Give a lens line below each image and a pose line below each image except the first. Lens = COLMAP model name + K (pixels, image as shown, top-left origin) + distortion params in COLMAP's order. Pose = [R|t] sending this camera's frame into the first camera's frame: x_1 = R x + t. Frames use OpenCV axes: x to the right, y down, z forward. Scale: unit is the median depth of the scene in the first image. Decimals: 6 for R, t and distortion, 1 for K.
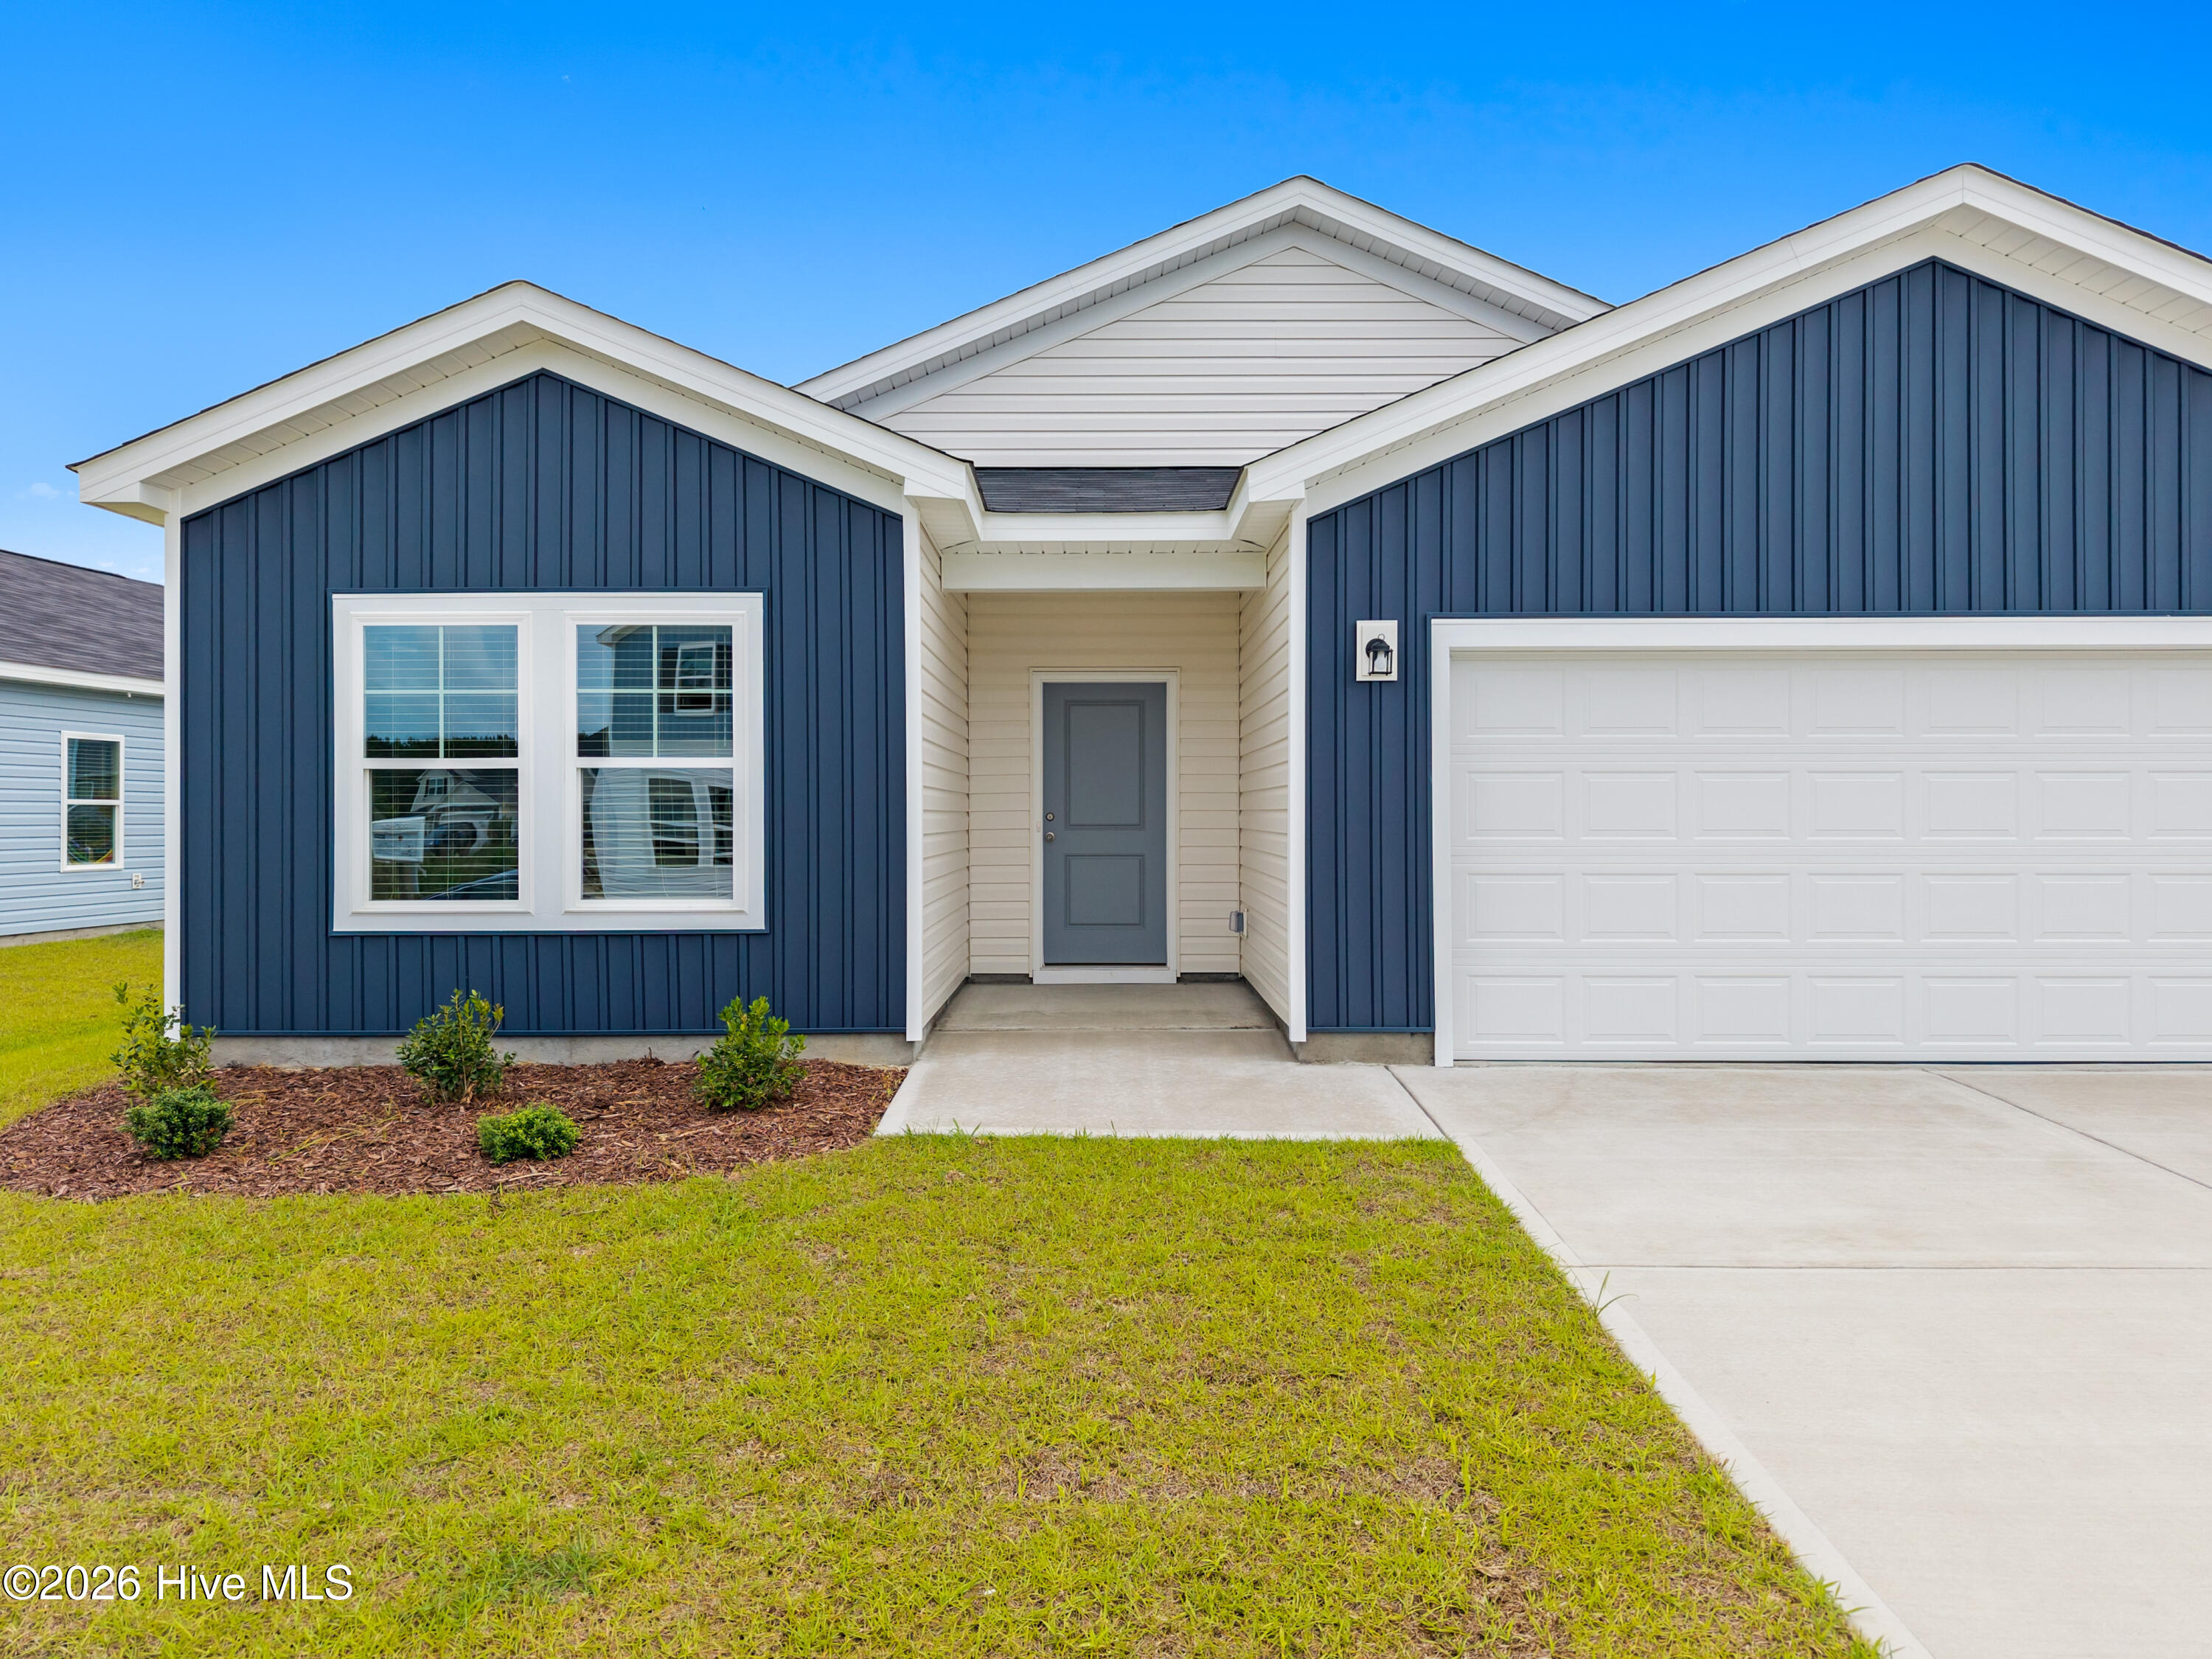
lens RADIAL K [[1519.1, 0, 1102.0], [0, 1519.1, 809.8], [0, 0, 1]] dist [-0.001565, -0.004071]
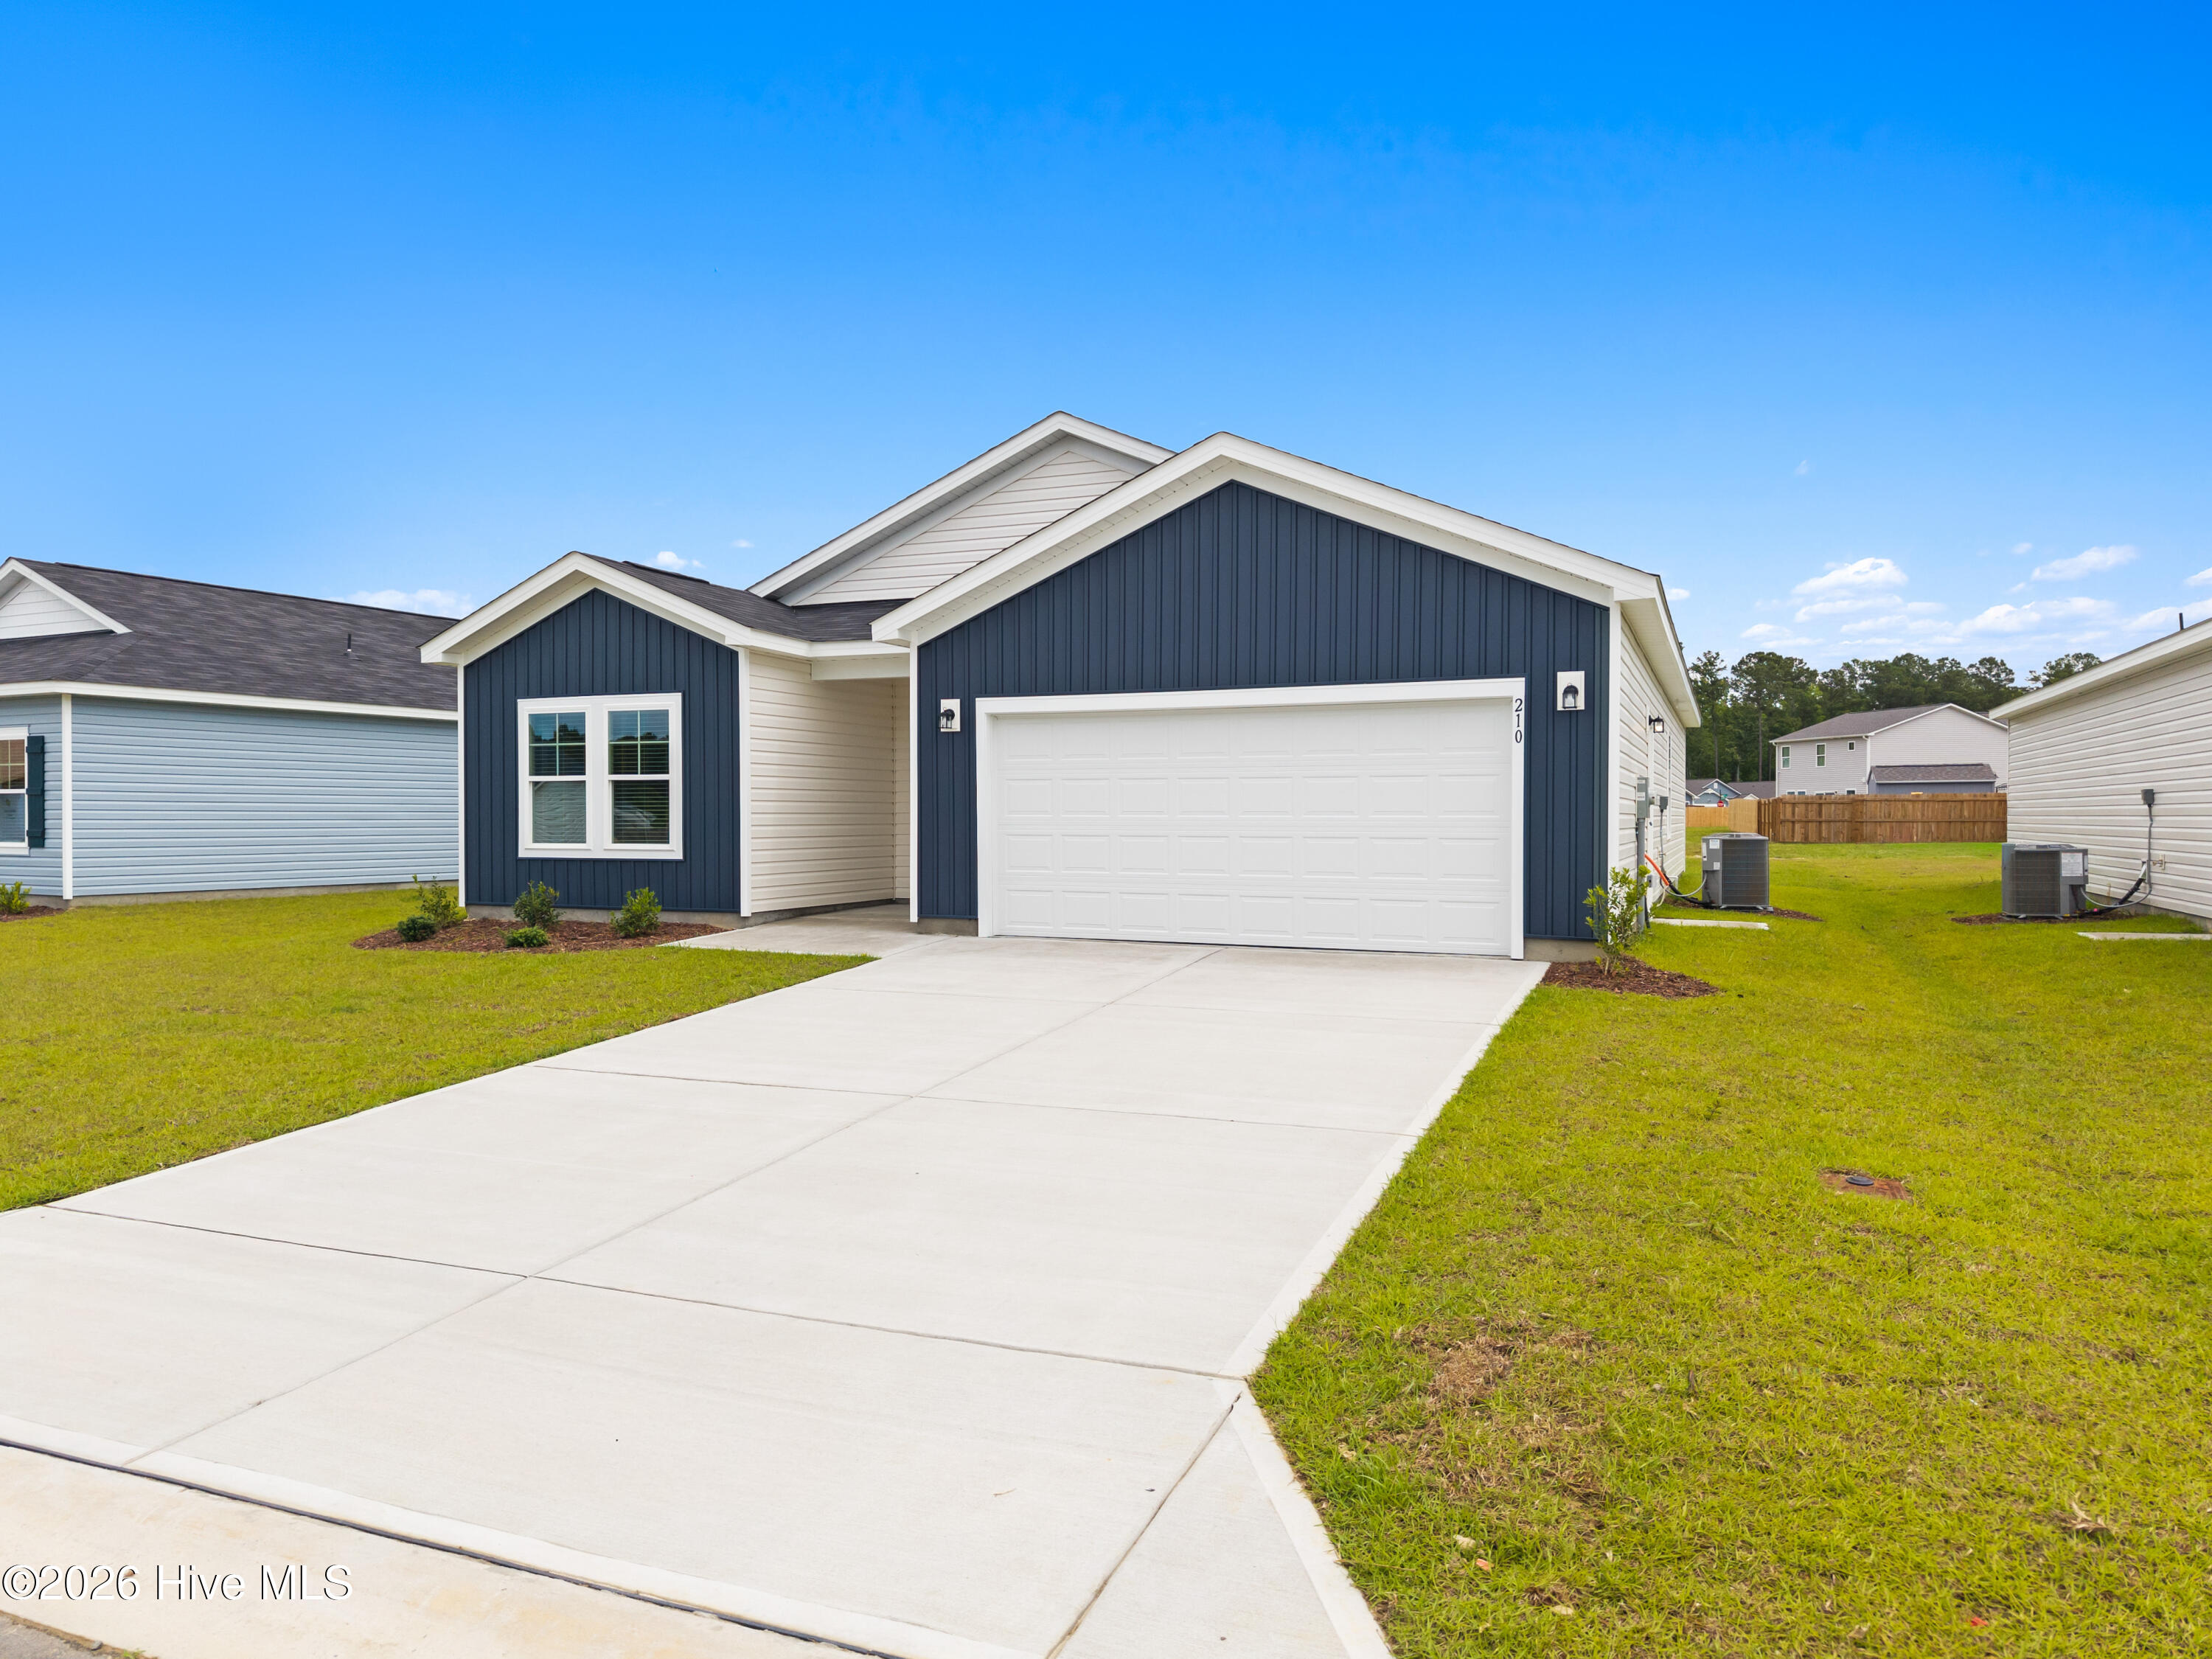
lens RADIAL K [[1519.1, 0, 1102.0], [0, 1519.1, 809.8], [0, 0, 1]] dist [-0.001565, -0.004071]
pose [[0.925506, 0.001638, -0.378730, 1.064041], [-0.000905, 0.999997, 0.002113, 0.007904], [0.378732, -0.001613, 0.925505, -0.666254]]
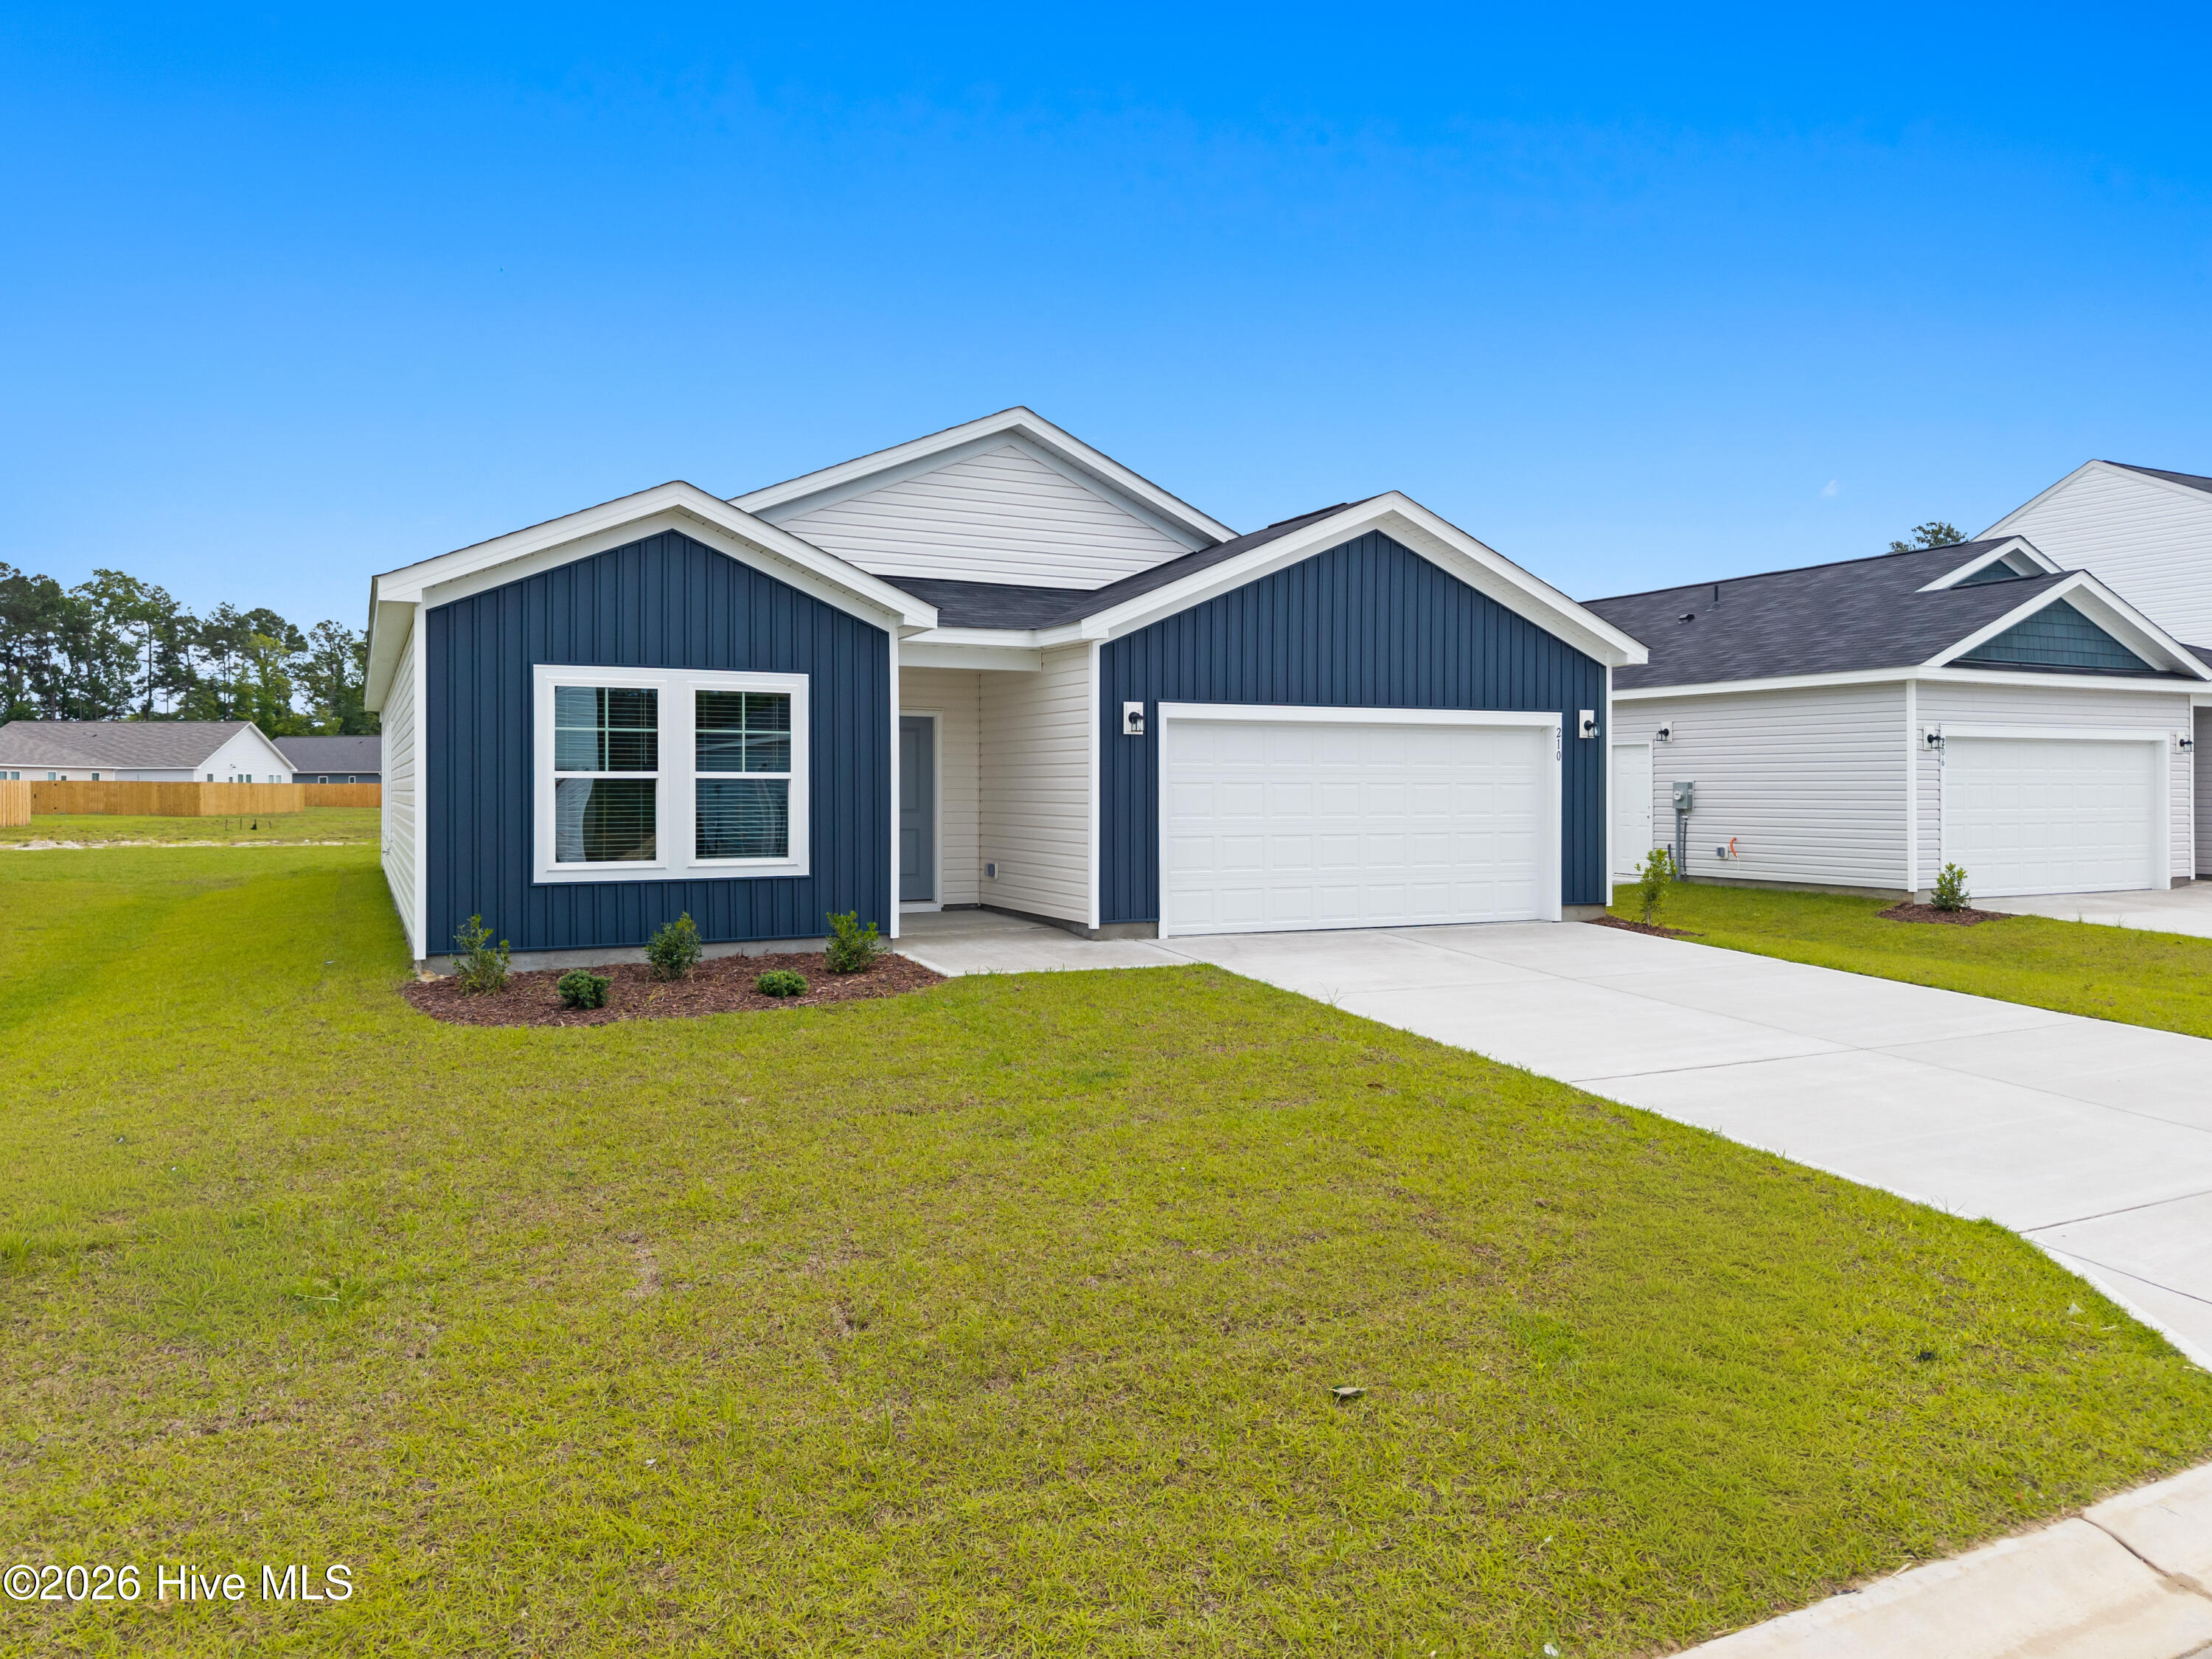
lens RADIAL K [[1500.3, 0, 1117.1], [0, 1500.3, 800.5], [0, 0, 1]] dist [0.020432, -0.001026]
pose [[0.890138, -0.000512, 0.455692, -0.675110], [-0.005194, 0.999923, 0.011271, -0.024263], [-0.455662, -0.012399, 0.890066, -0.632291]]
